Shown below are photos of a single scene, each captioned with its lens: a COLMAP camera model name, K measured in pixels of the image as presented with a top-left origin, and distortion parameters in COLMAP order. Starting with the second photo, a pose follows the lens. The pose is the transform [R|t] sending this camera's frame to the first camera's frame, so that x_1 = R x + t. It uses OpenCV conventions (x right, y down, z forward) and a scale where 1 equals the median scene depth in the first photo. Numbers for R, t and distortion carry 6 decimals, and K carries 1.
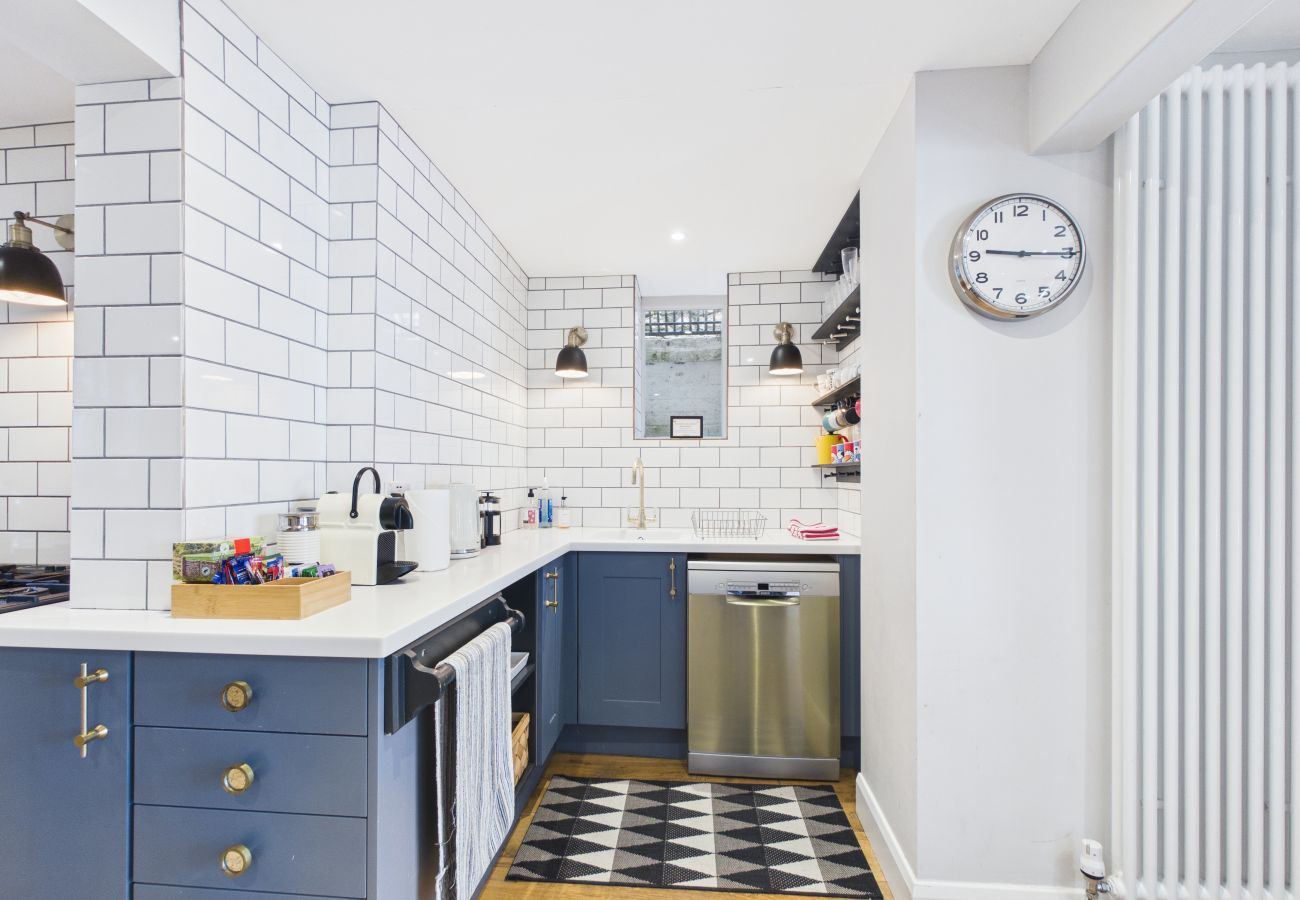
lens RADIAL K [[587.4, 0, 643.5], [0, 587.4, 470.9], [0, 0, 1]] dist [0.000605, 0.000736]
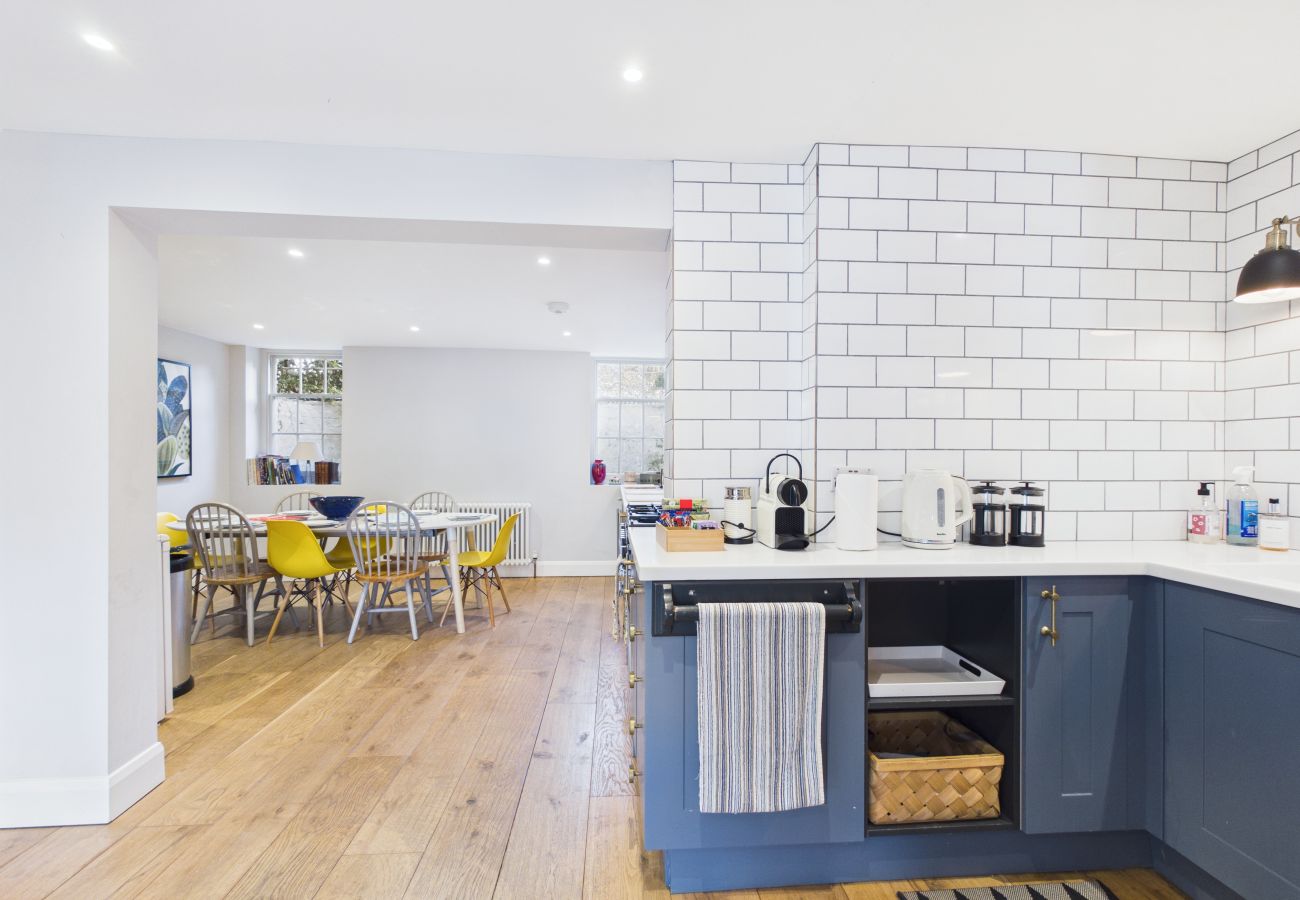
lens RADIAL K [[587.4, 0, 652.2], [0, 587.4, 454.9], [0, 0, 1]] dist [0.000605, 0.000736]
pose [[0.164332, -0.003037, -0.986400, 0.492287], [0.001425, 0.999995, -0.002842, -0.000683], [0.986404, -0.000938, 0.164336, 0.362099]]
